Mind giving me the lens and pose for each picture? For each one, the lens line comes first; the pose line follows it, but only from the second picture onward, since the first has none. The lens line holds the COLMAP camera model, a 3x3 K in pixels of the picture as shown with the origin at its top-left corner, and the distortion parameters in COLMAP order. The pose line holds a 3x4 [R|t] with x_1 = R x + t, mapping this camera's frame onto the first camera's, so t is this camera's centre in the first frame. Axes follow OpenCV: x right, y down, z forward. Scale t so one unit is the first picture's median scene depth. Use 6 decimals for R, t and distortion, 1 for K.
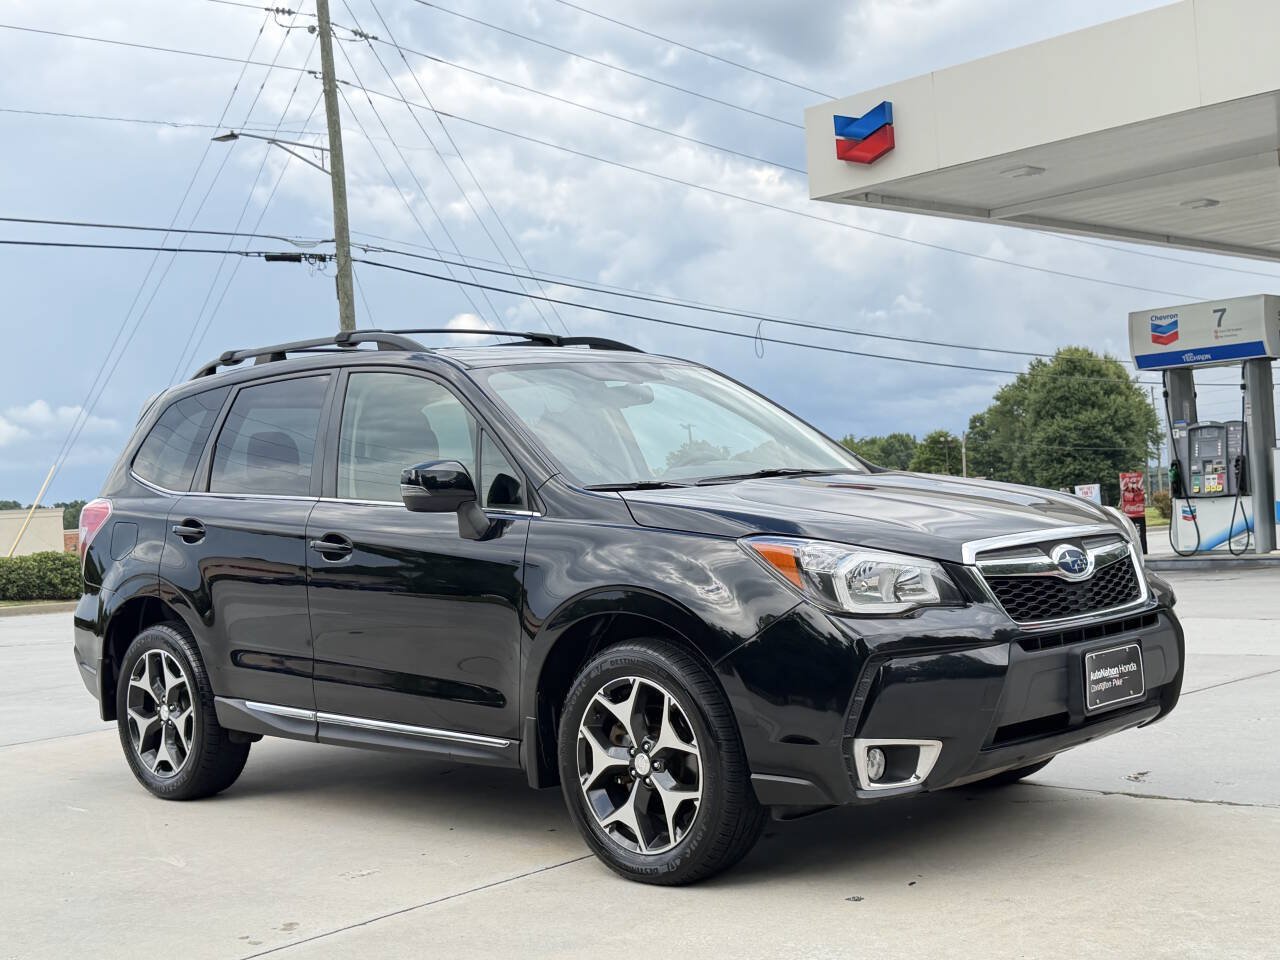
lens RADIAL K [[1770.0, 0, 640.0], [0, 1770.0, 480.0], [0, 0, 1]] dist [0.128156, -0.008410]
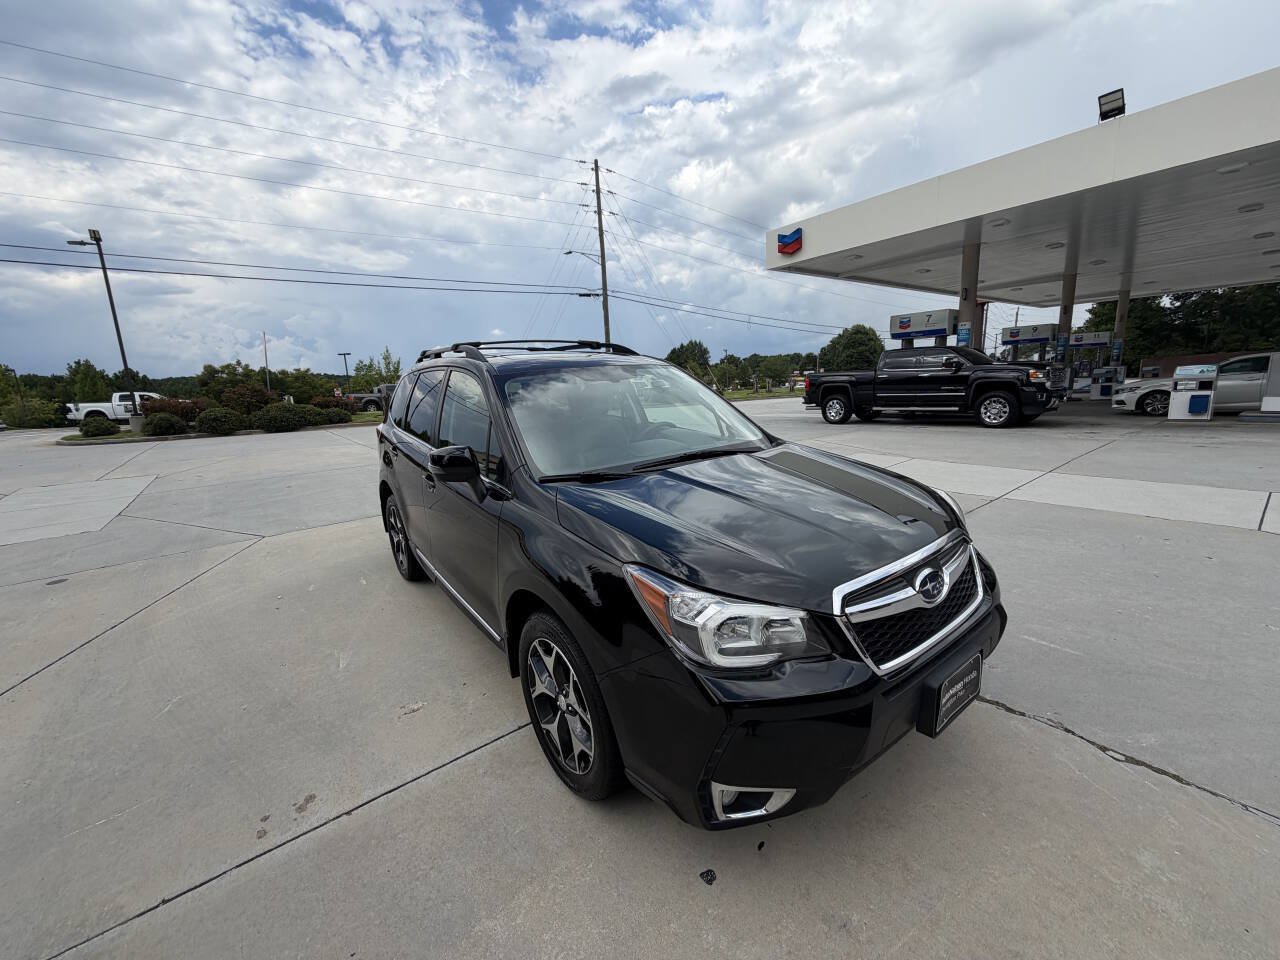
lens RADIAL K [[513.1, 0, 635.2], [0, 513.1, 477.5], [0, 0, 1]] dist [-0.000055, -0.000442]
pose [[0.988403, 0.044314, -0.145245, 0.028132], [-0.011676, 0.975819, 0.218269, -0.023828], [0.151405, -0.214041, 0.965020, 0.184550]]
